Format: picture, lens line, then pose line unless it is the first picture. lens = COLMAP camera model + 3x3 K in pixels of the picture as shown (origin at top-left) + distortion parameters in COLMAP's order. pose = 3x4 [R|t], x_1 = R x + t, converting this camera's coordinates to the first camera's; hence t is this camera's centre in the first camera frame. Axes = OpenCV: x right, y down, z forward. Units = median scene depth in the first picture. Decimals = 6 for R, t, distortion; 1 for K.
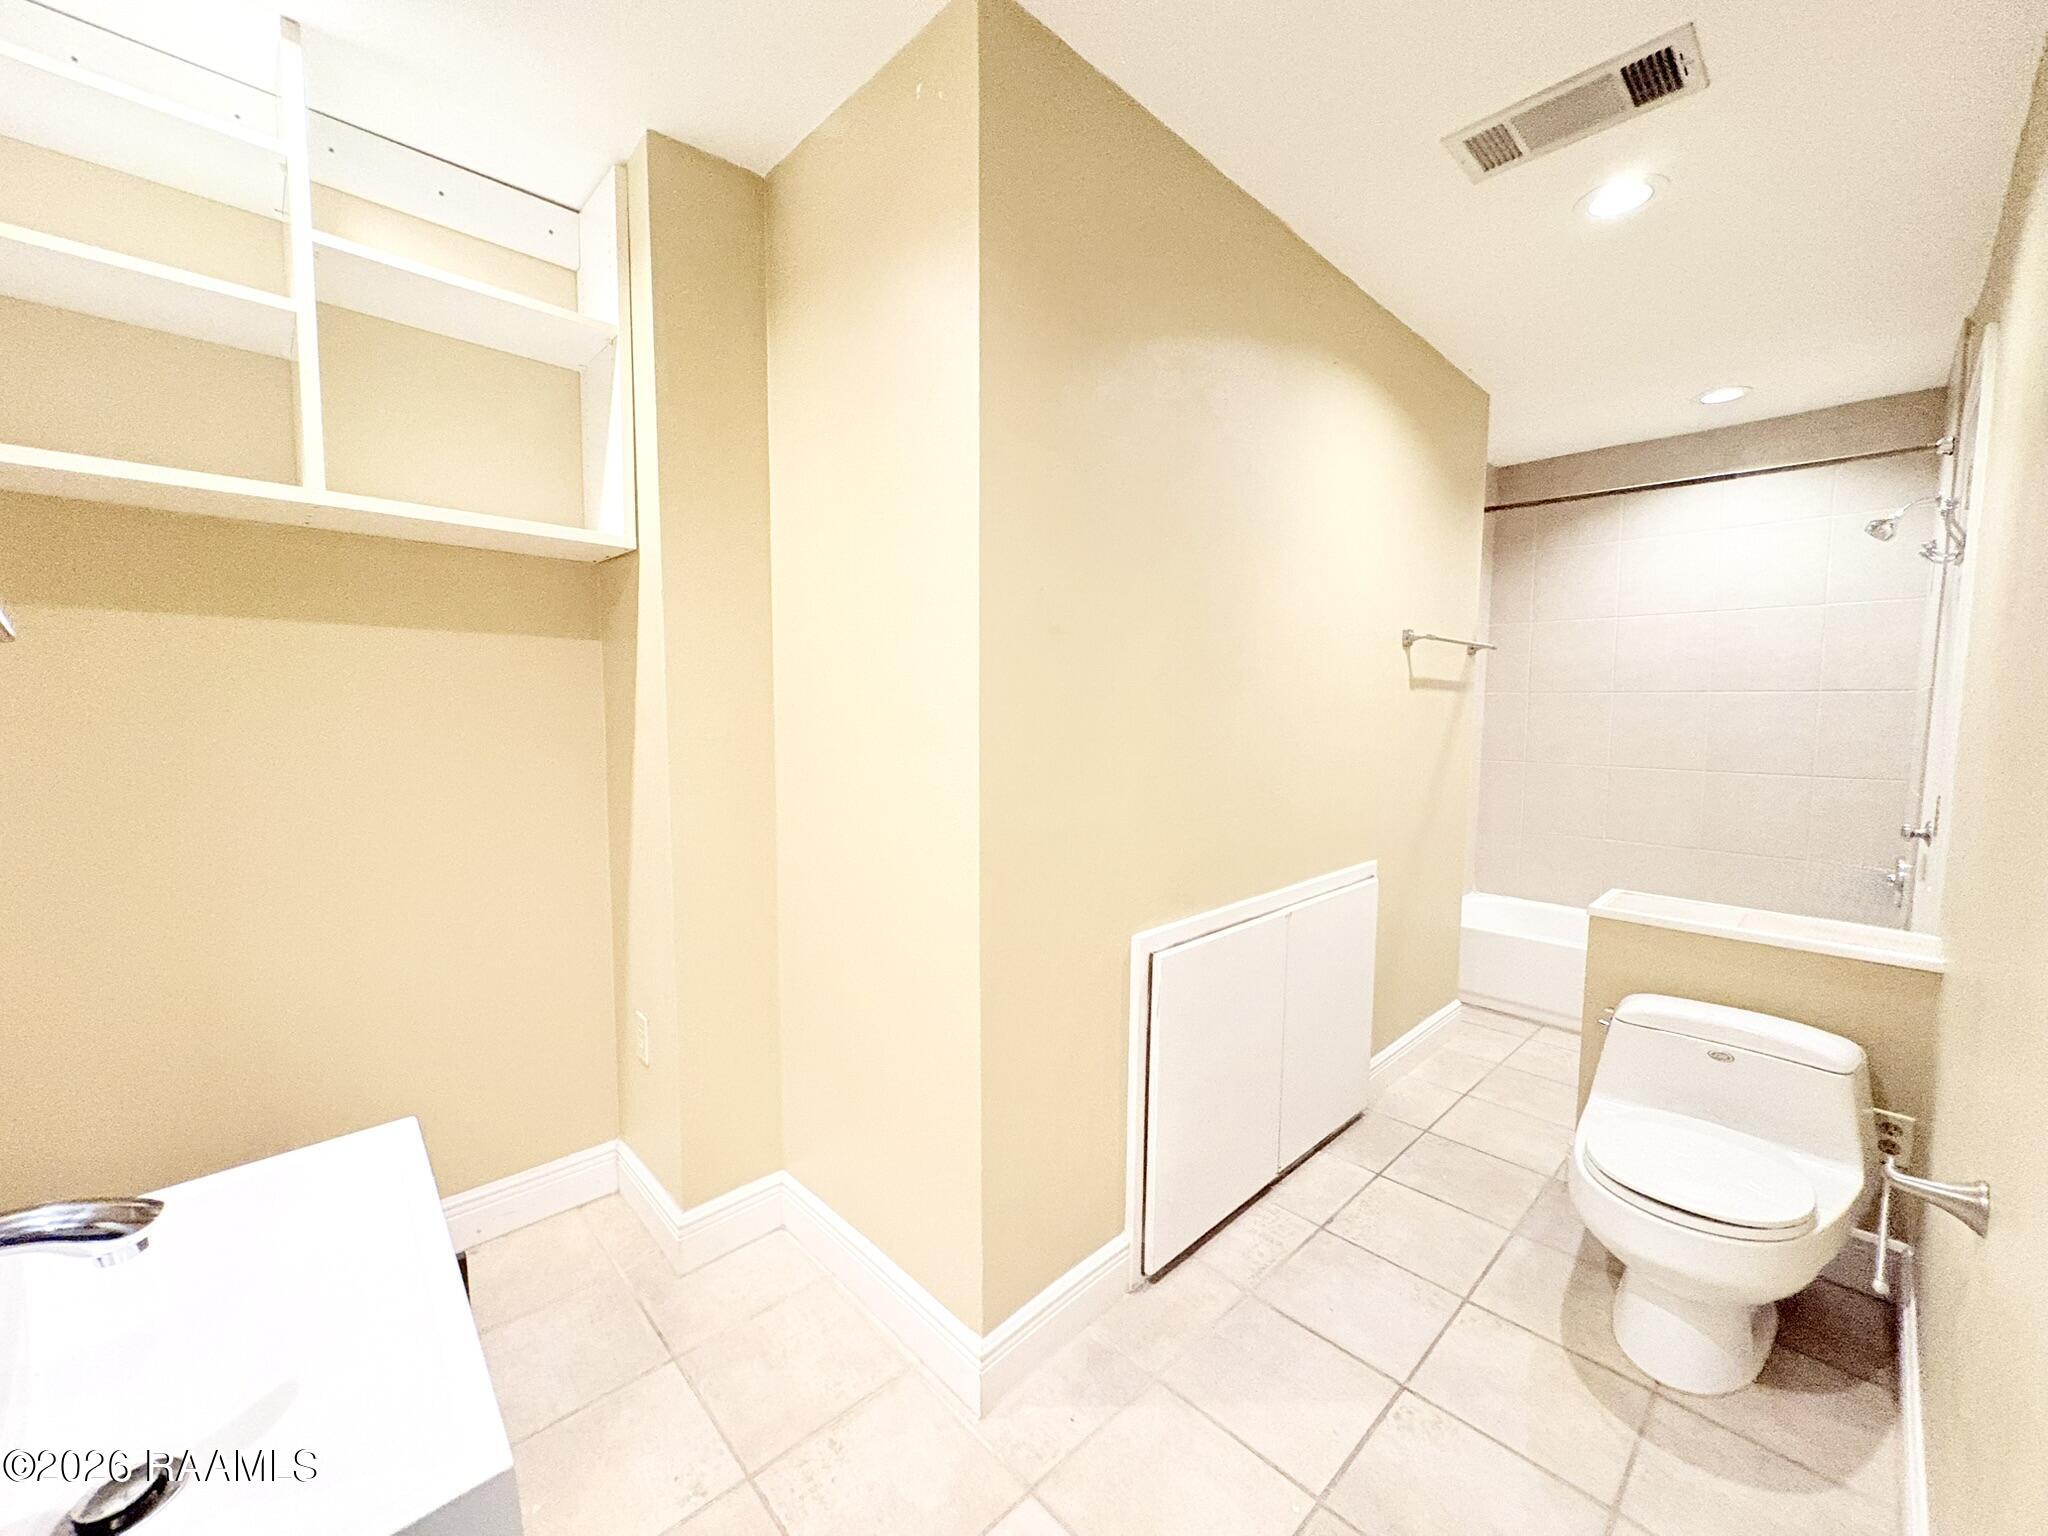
lens RADIAL K [[810.1, 0, 1028.2], [0, 810.1, 771.9], [0, 0, 1]] dist [-0.004283, -0.000410]
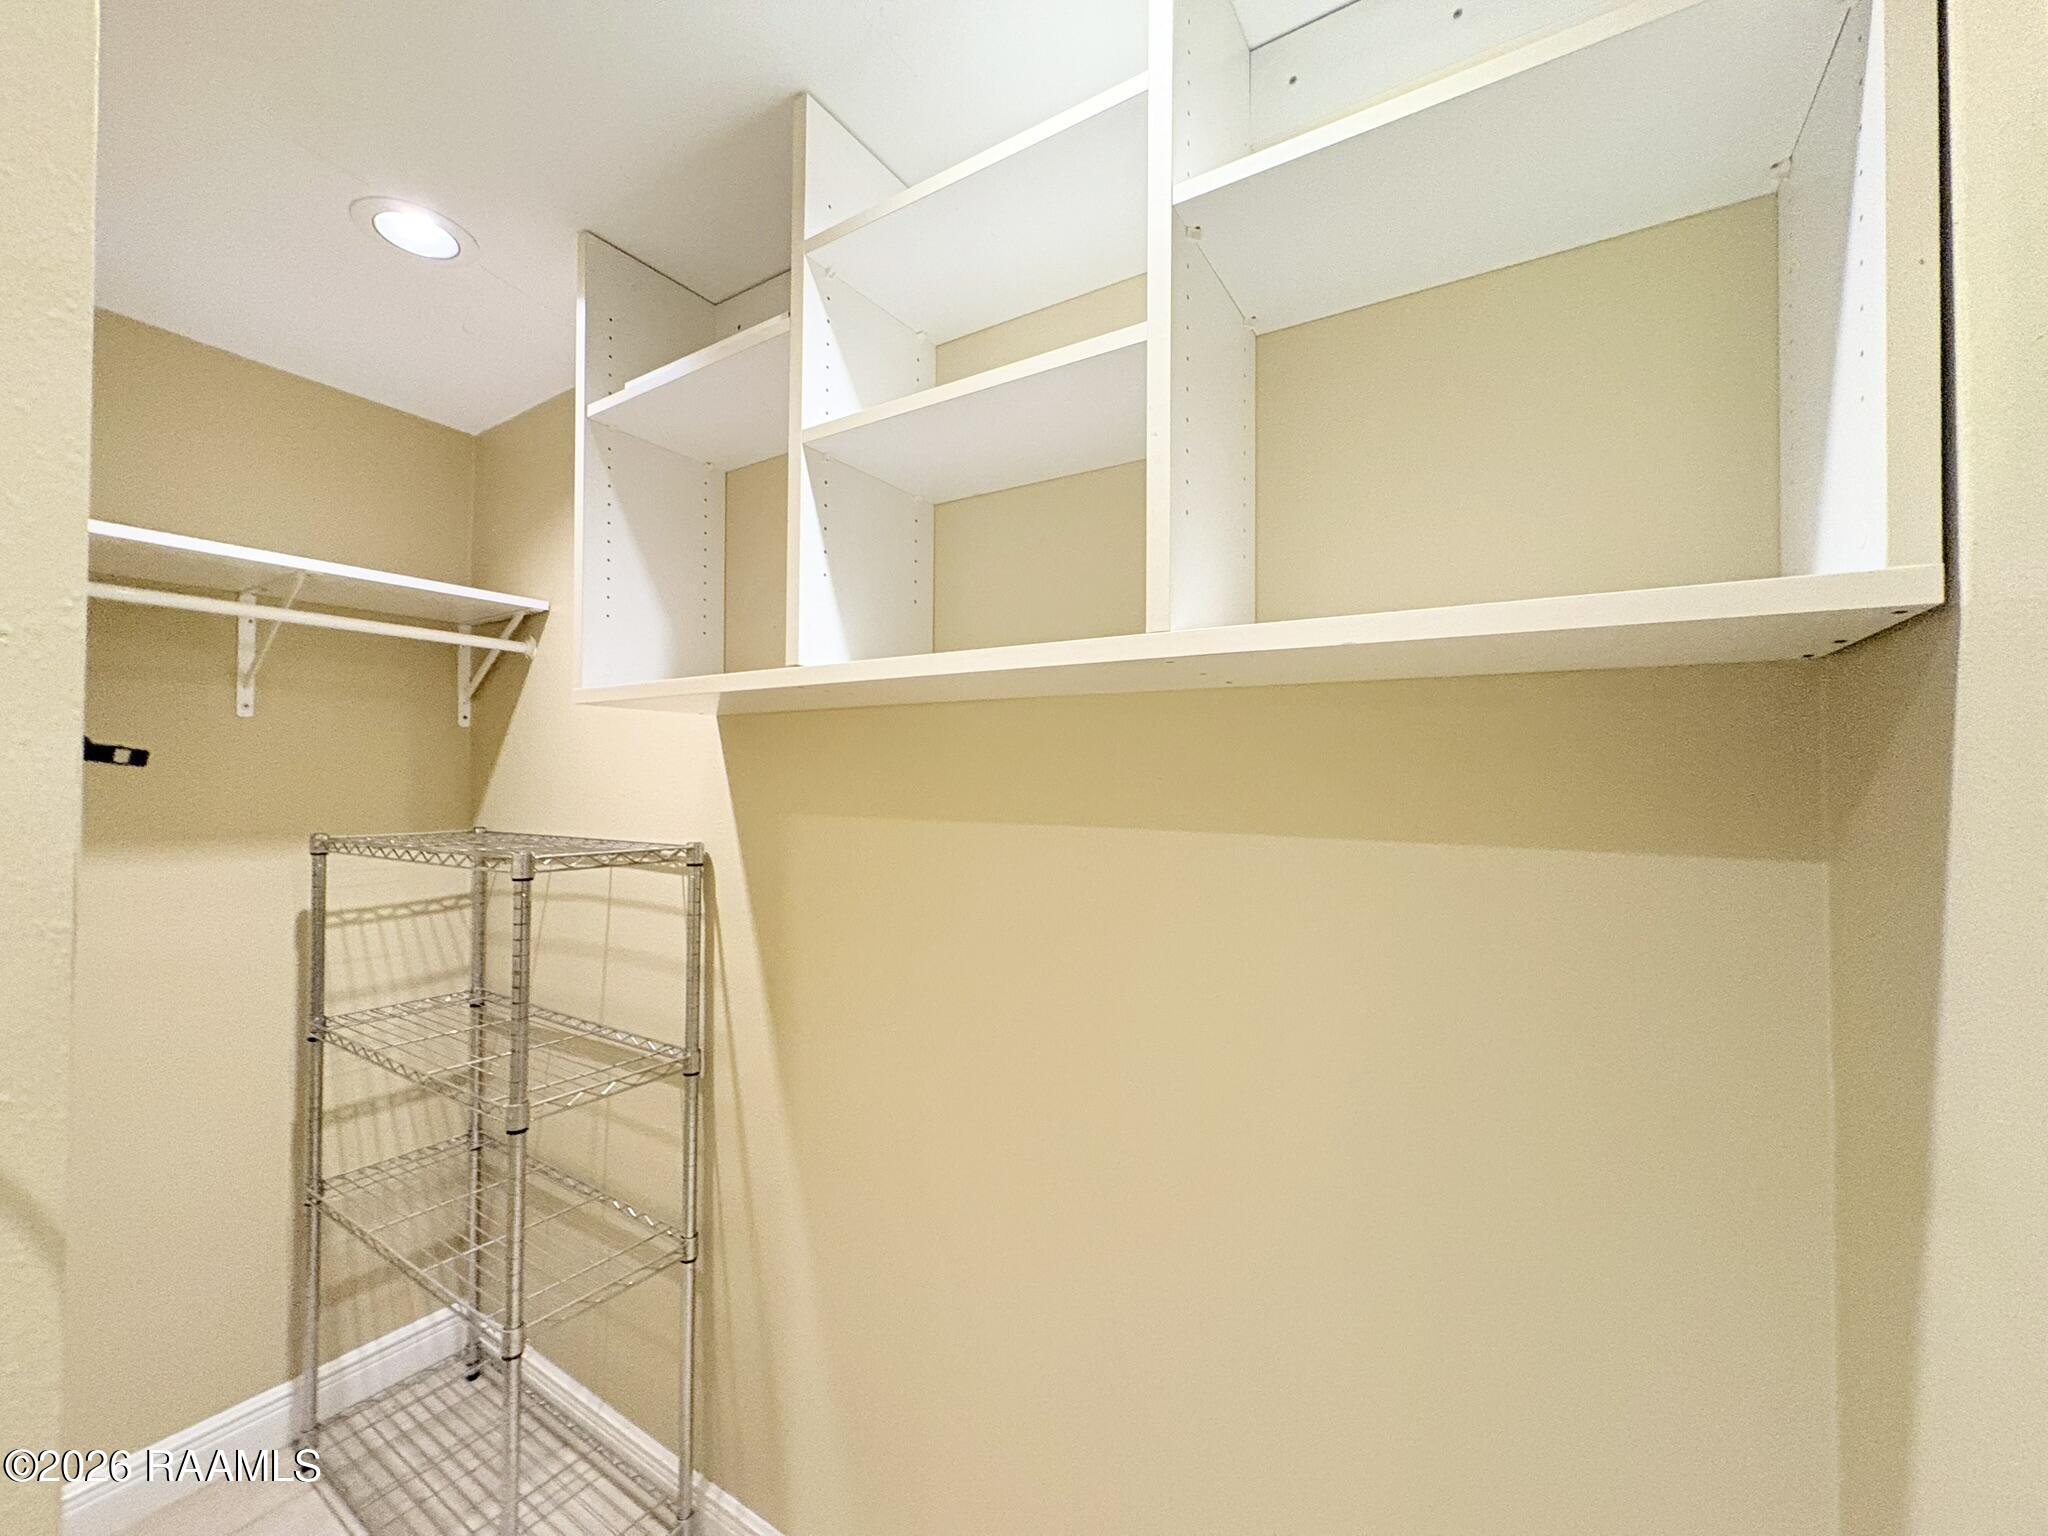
lens RADIAL K [[810.1, 0, 1019.4], [0, 810.1, 779.2], [0, 0, 1]] dist [-0.004283, -0.000410]
pose [[0.248874, -0.021377, -0.968300, -0.300869], [-0.078983, 0.995979, -0.042288, -0.179614], [0.965310, 0.087004, 0.246185, 0.636424]]
